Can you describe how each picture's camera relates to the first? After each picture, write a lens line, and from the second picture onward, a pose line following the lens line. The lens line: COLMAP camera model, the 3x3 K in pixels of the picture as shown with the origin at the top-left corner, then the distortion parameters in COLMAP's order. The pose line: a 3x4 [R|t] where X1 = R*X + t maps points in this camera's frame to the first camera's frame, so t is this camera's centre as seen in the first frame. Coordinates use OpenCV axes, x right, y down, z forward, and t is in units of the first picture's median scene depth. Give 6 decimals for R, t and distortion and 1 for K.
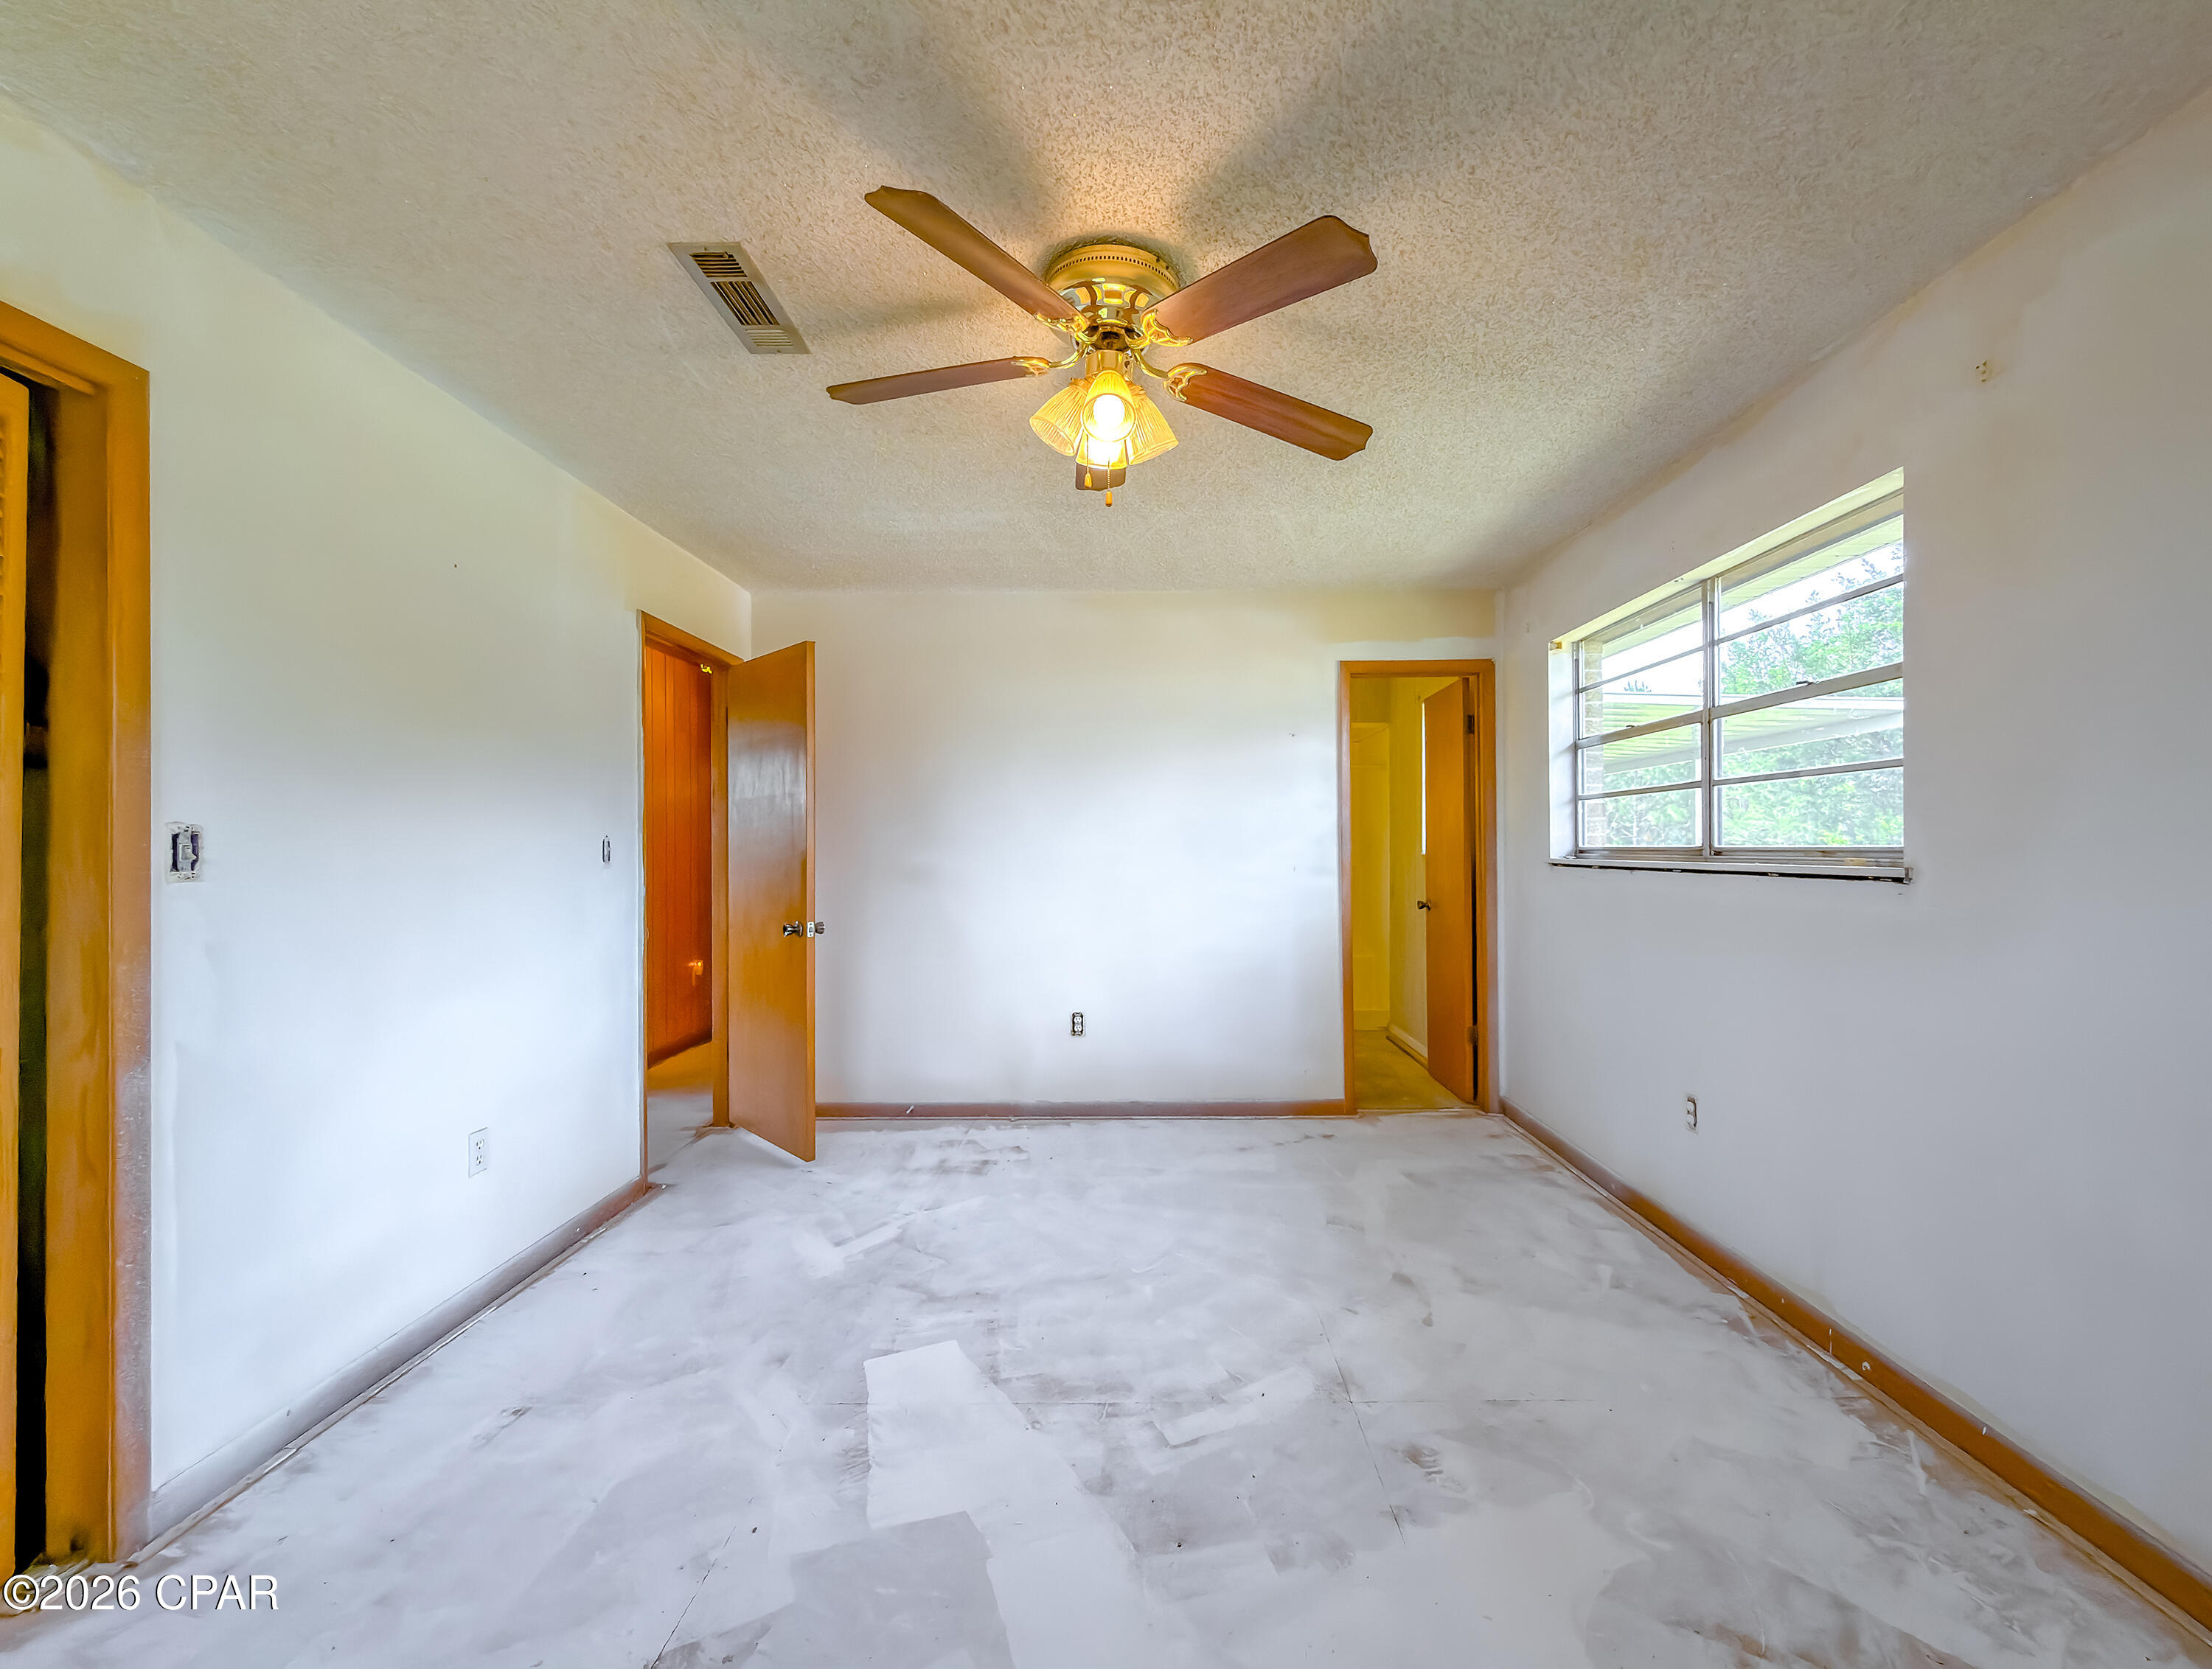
lens RADIAL K [[898.4, 0, 1095.1], [0, 898.4, 840.9], [0, 0, 1]] dist [-0.000564, -0.000123]
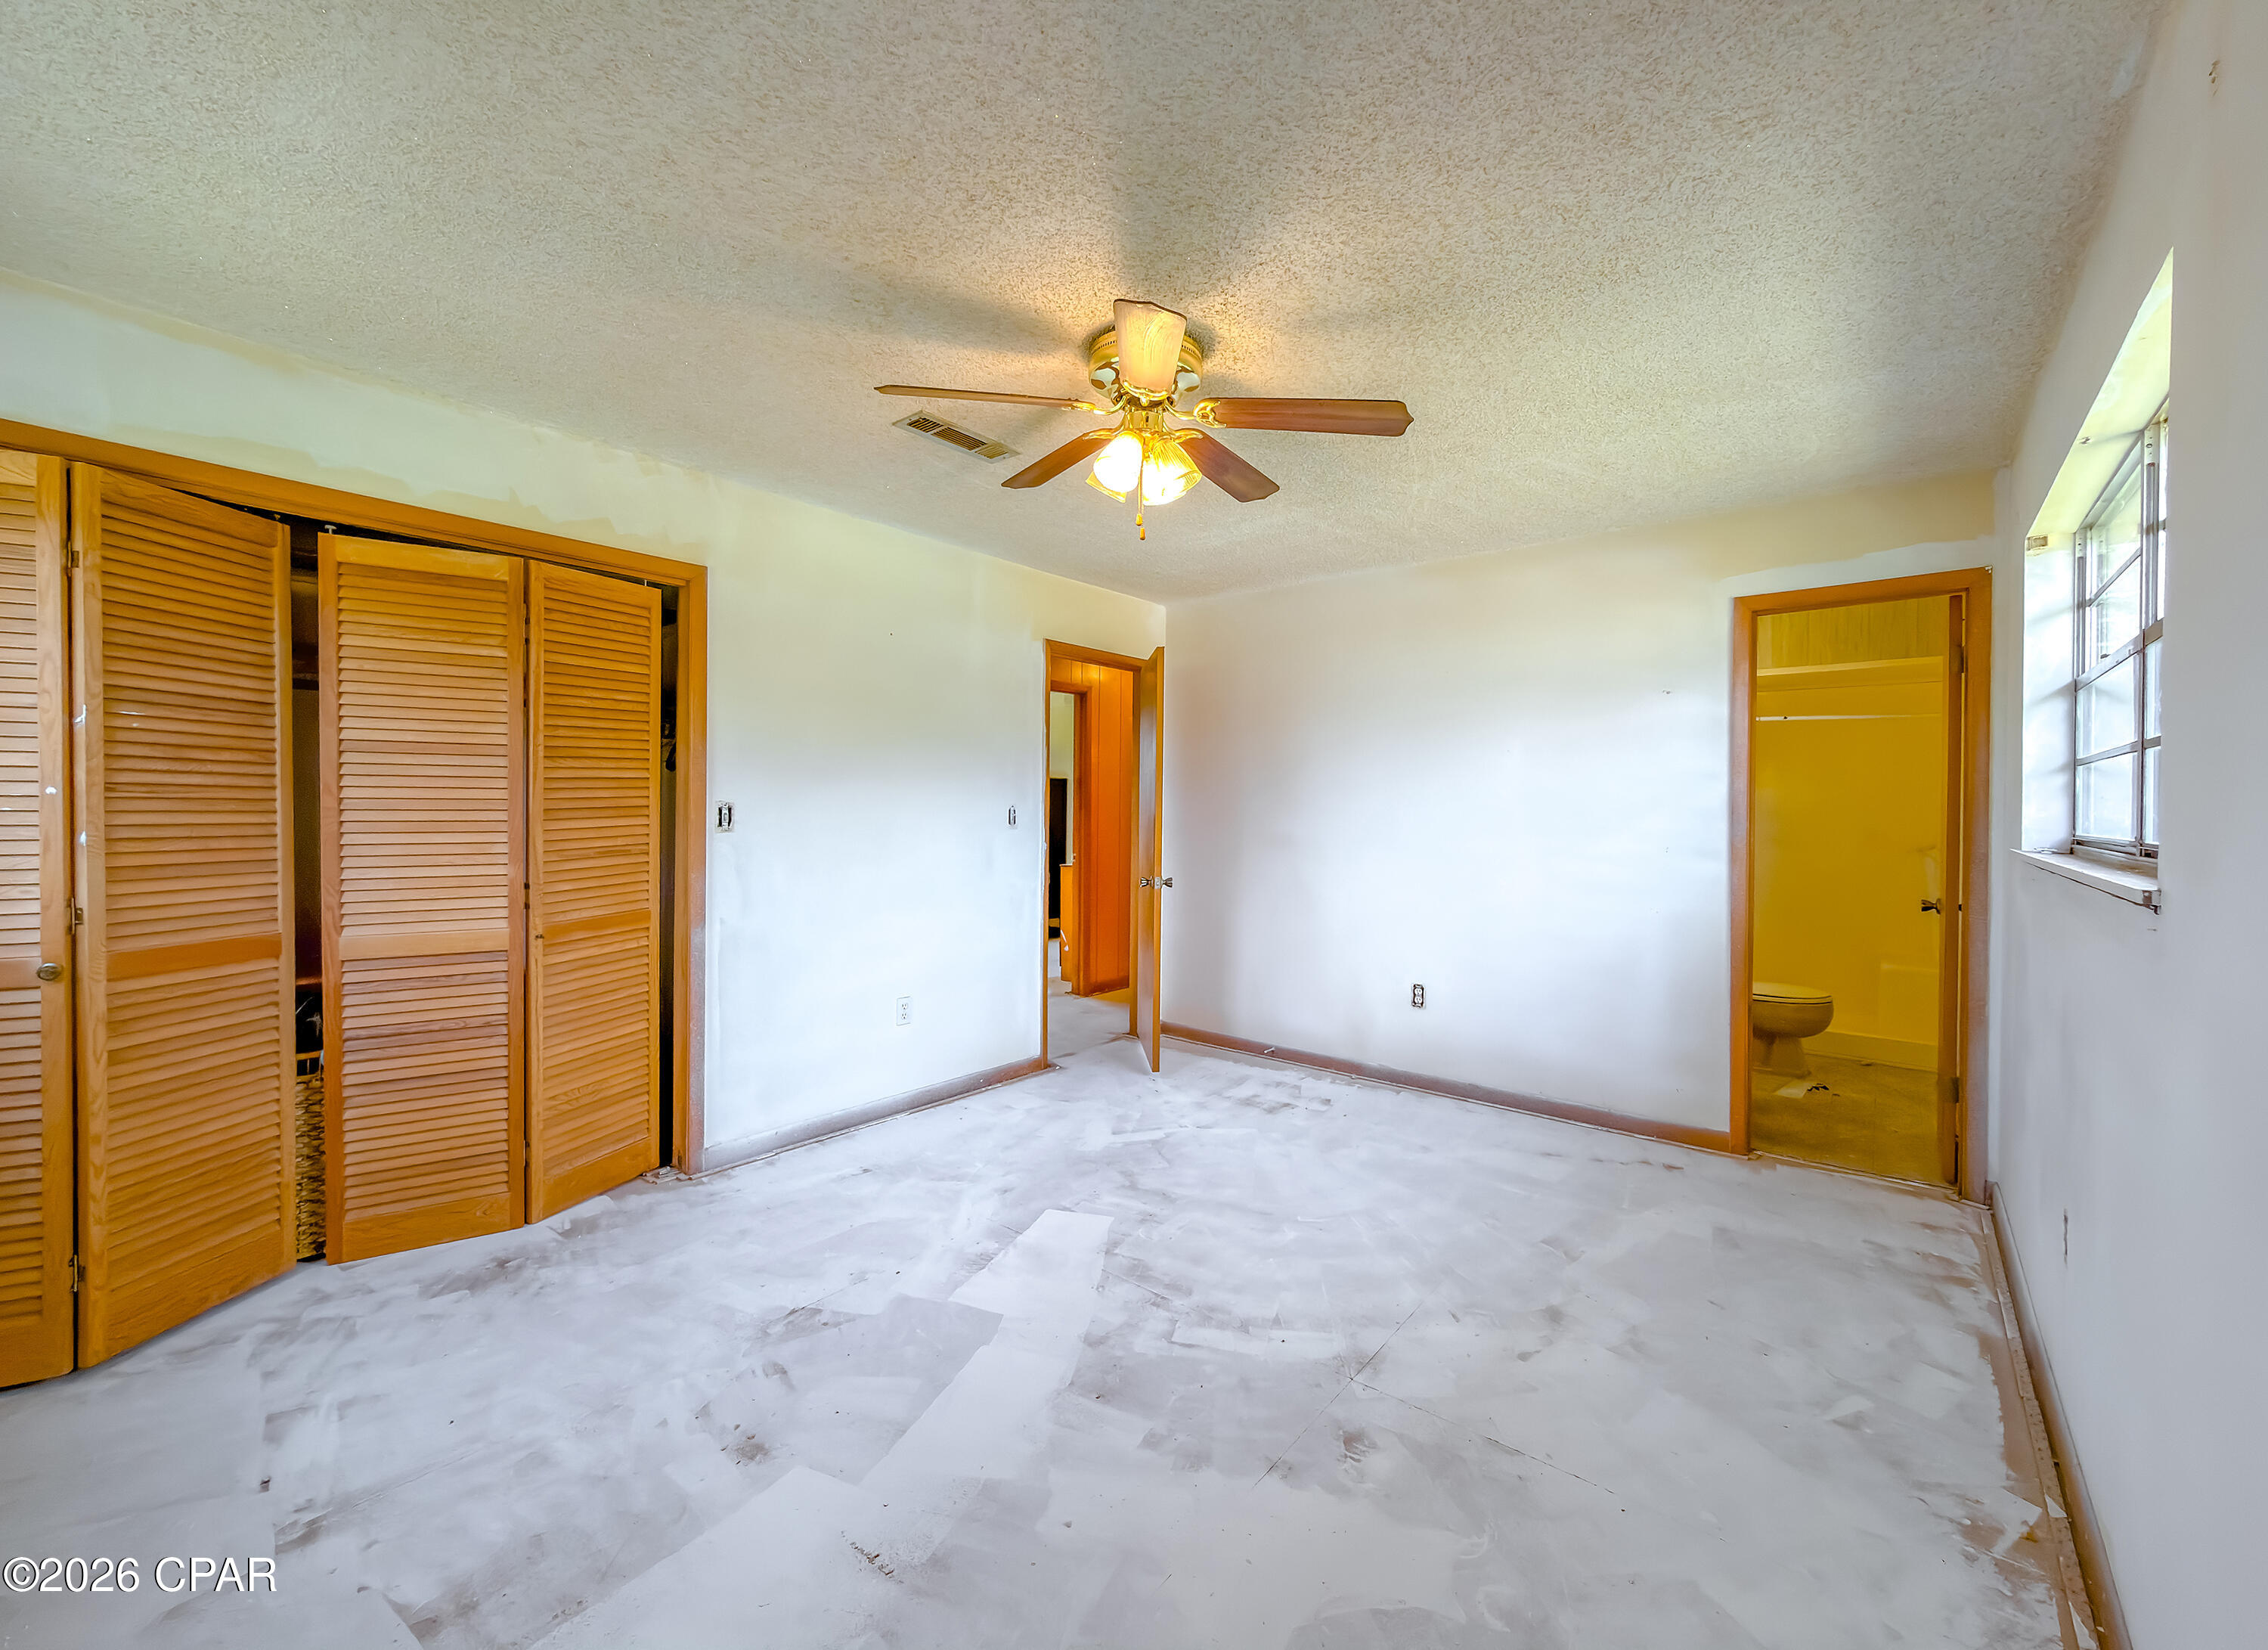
lens RADIAL K [[876.9, 0, 1135.7], [0, 876.9, 811.9], [0, 0, 1]] dist [-0.001841, 0.000041]
pose [[0.785805, 0.014375, -0.618307, 0.541439], [-0.007378, 0.999877, 0.013870, -0.020469], [0.618430, -0.006338, 0.785814, 0.060238]]
